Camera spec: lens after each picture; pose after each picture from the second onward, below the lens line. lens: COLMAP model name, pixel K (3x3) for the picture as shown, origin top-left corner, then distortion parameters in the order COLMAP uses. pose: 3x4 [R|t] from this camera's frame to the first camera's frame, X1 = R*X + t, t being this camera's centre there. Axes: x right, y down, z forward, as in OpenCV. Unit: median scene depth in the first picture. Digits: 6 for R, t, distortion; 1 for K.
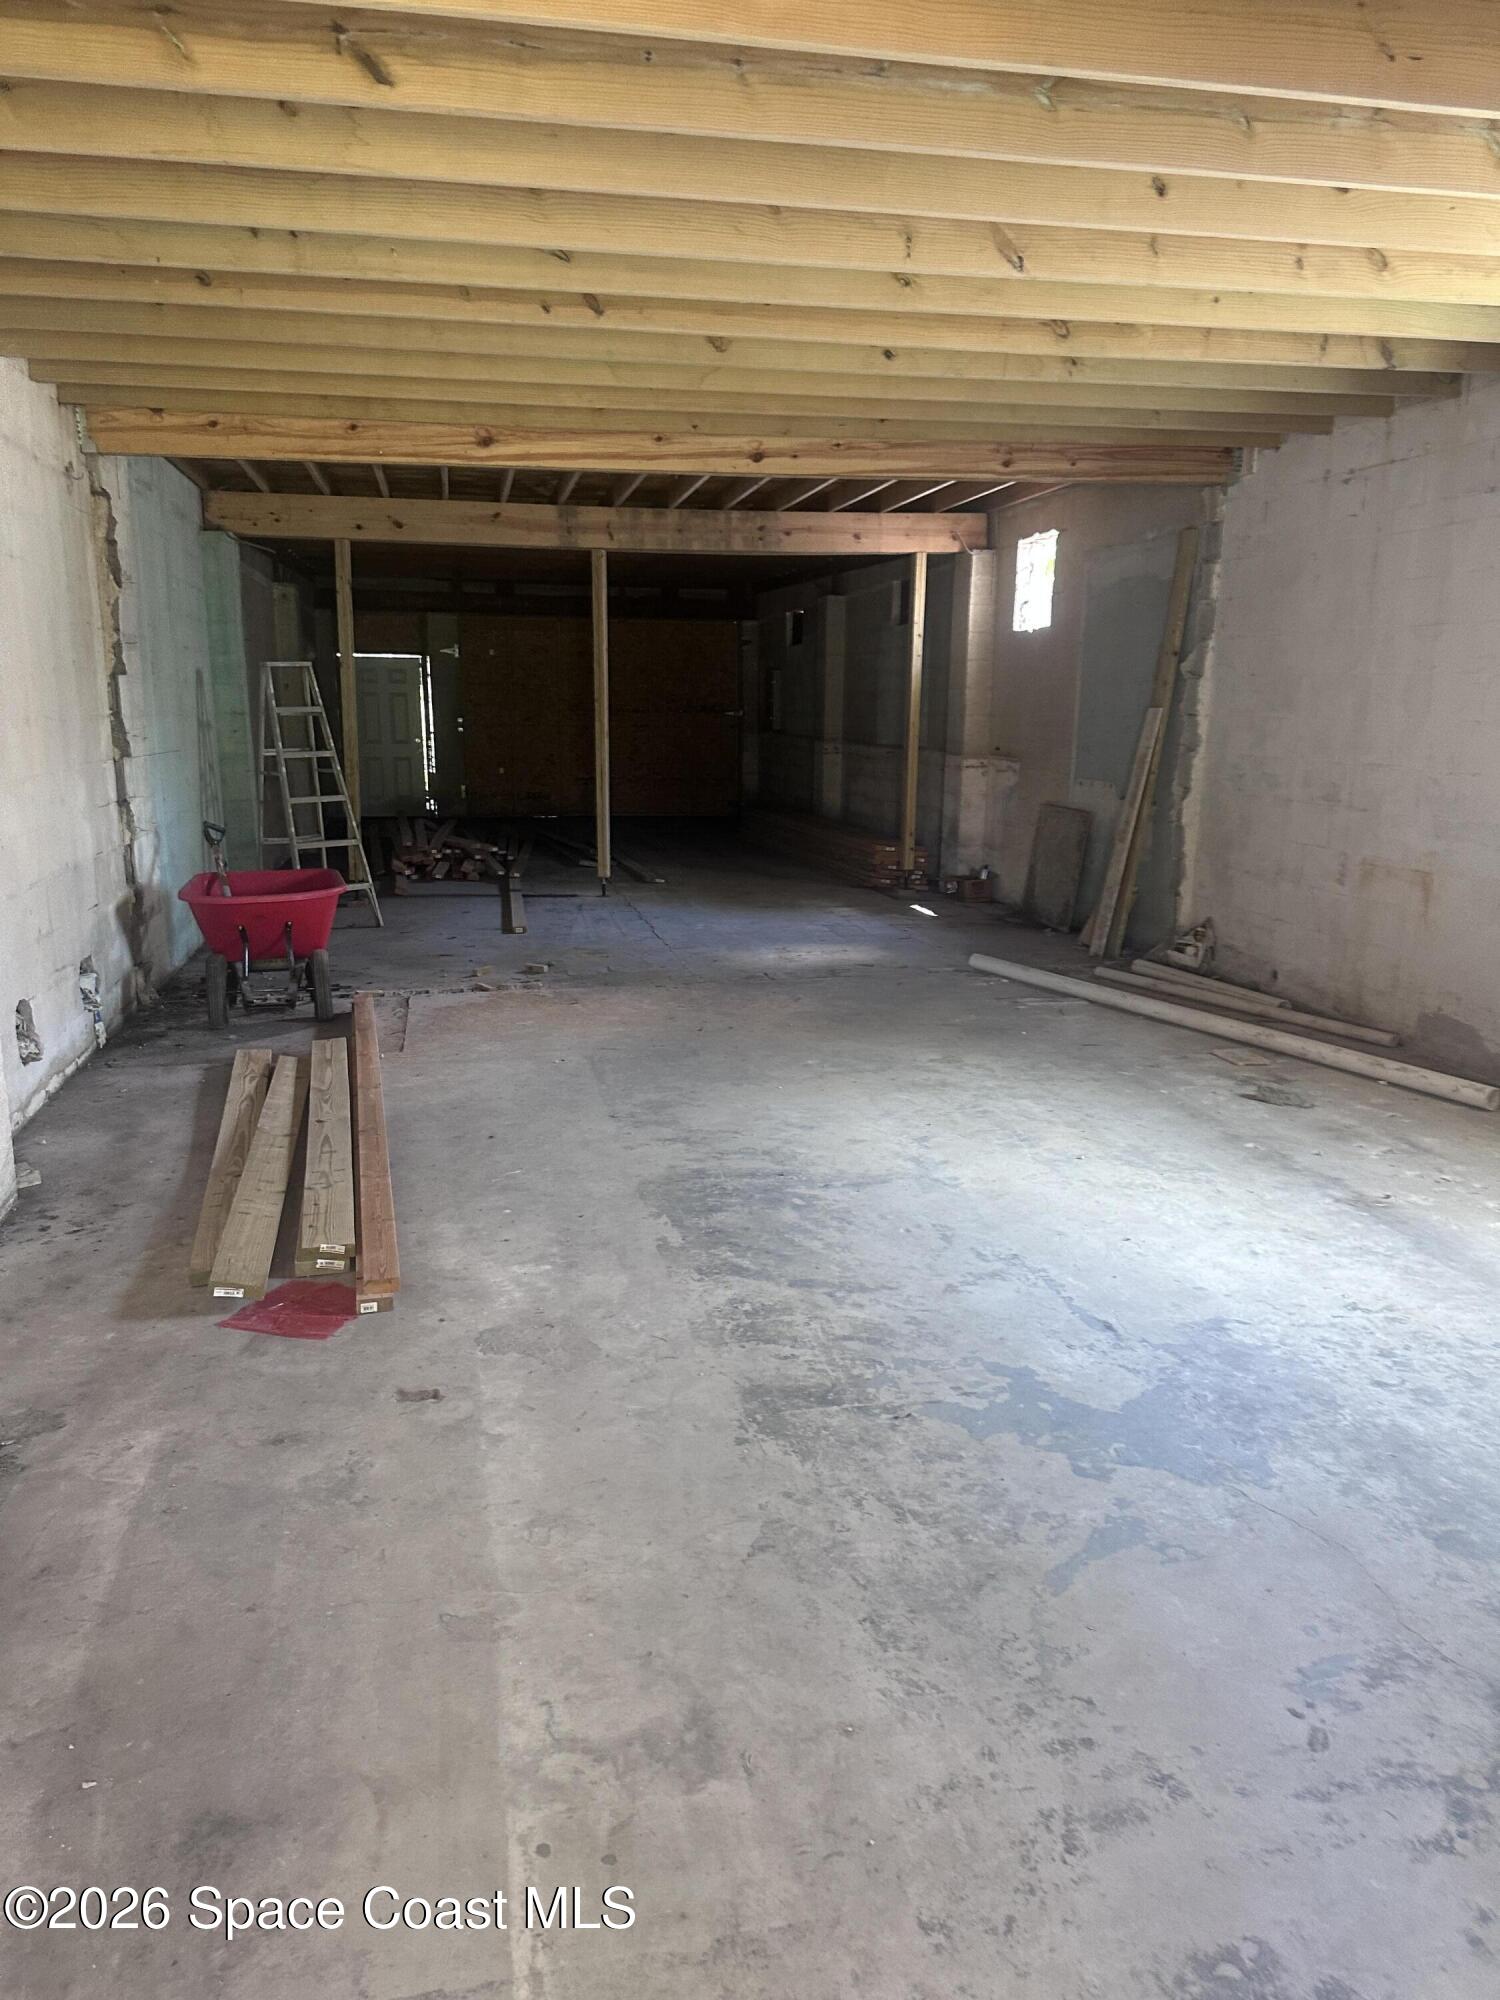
lens RADIAL K [[1359.2, 0, 730.3], [0, 1359.2, 1005.2], [0, 0, 1]] dist [0.111198, -0.001289]
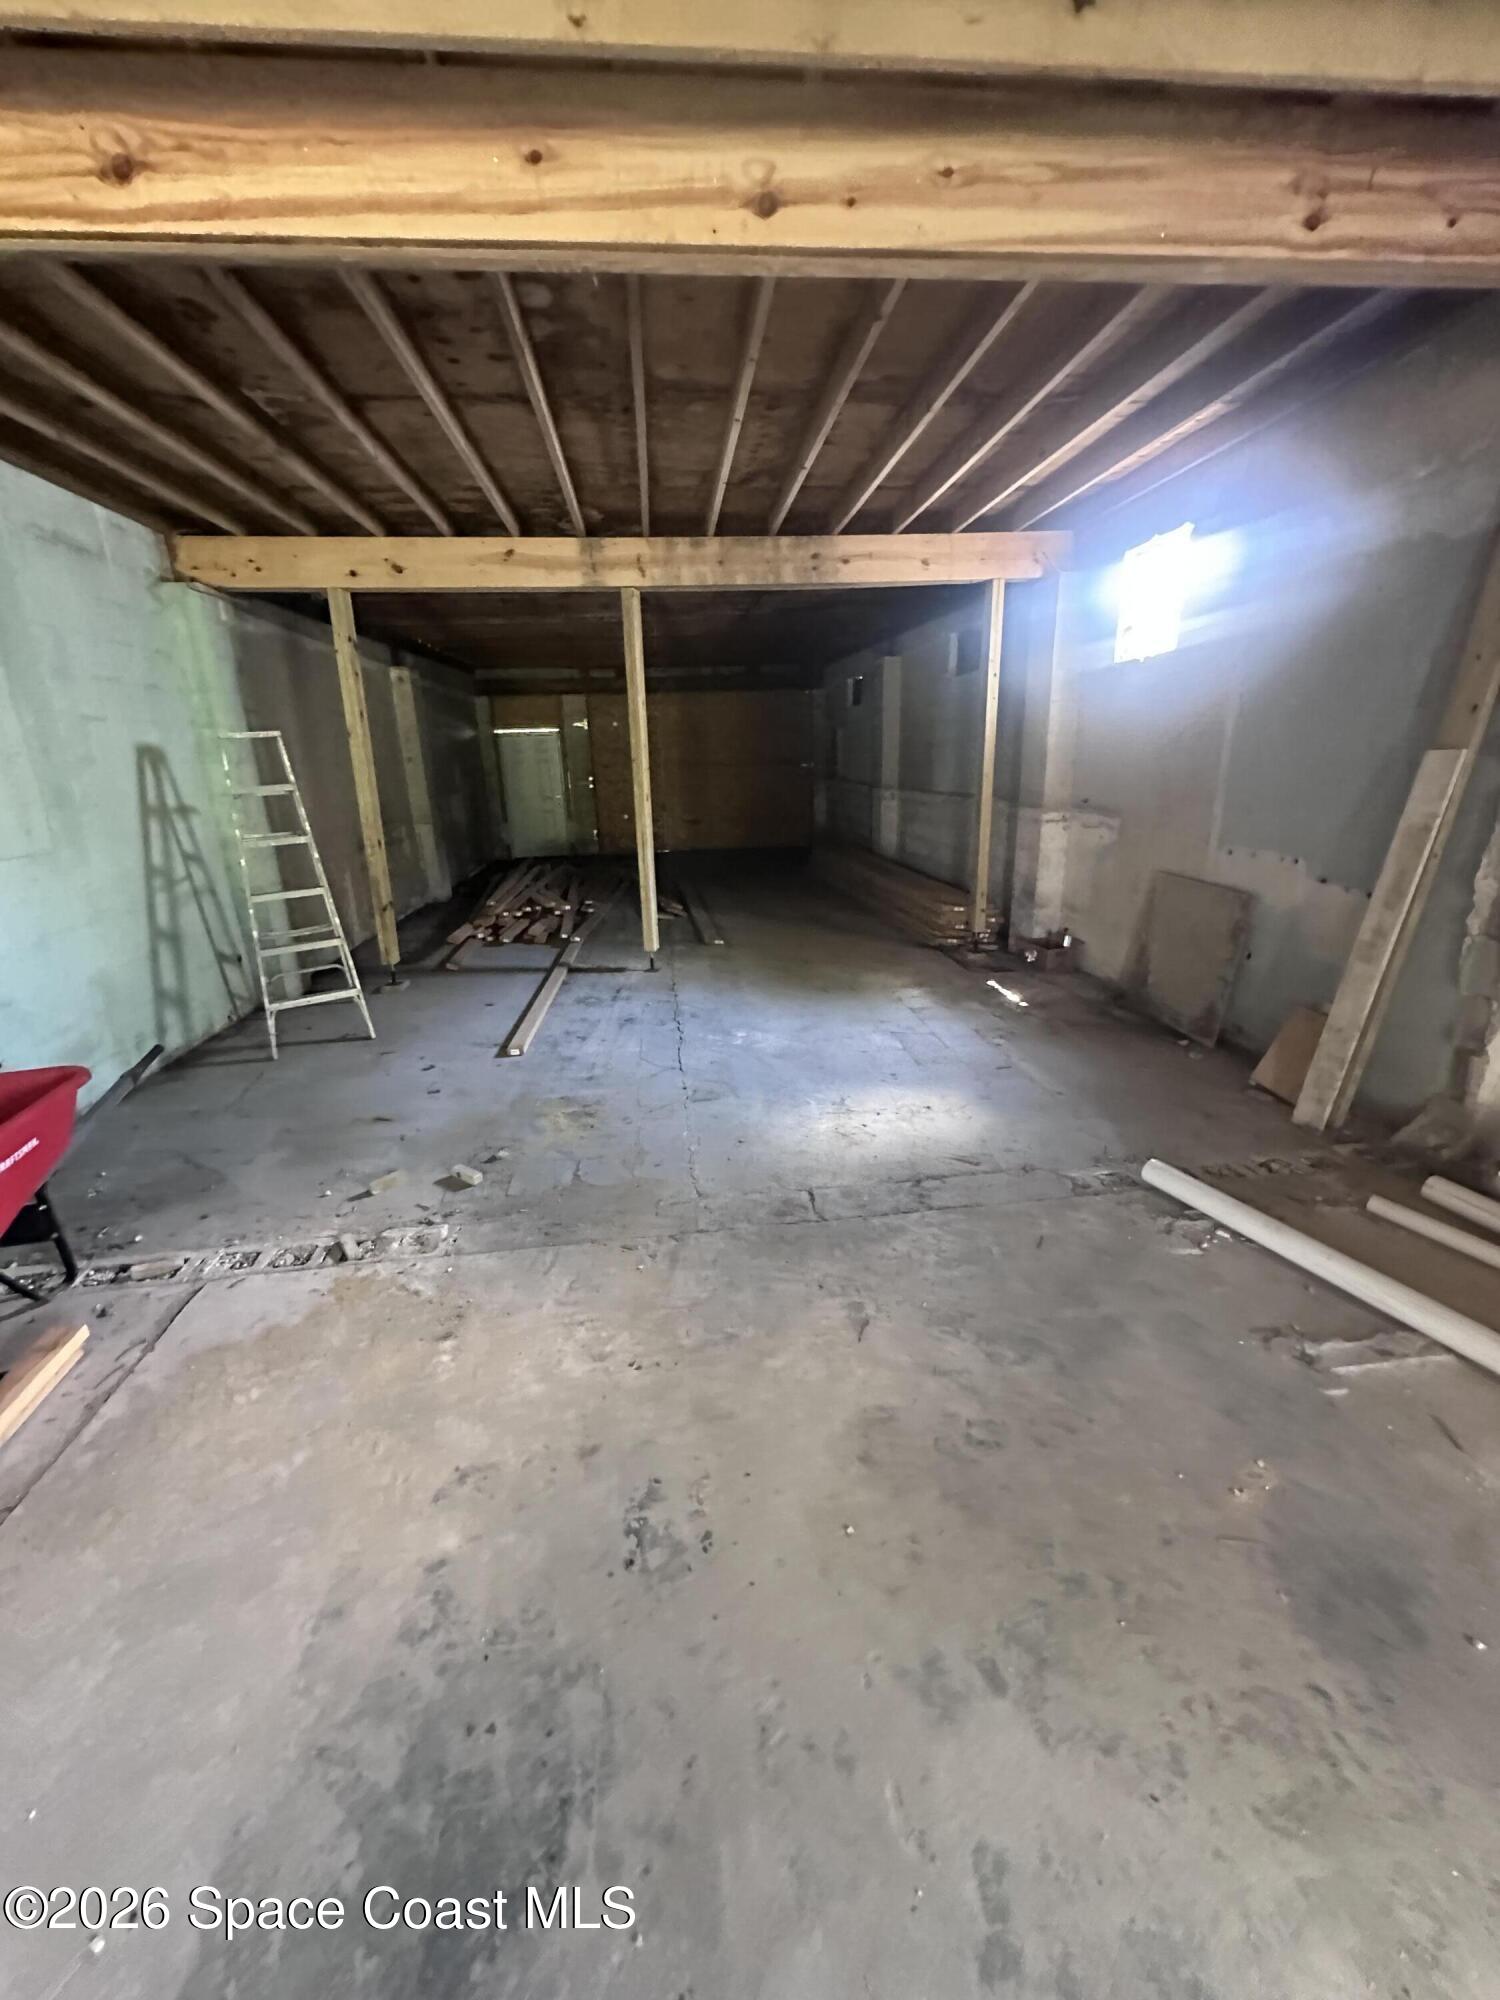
lens RADIAL K [[804.4, 0, 750.0], [0, 804.4, 1000.0], [0, 0, 1]] dist [0.001158, 0.000584]
pose [[0.996361, -0.009105, -0.084749, 0.022174], [0.015482, 0.997071, 0.074898, -0.103993], [0.083818, -0.075938, 0.993583, 0.467415]]
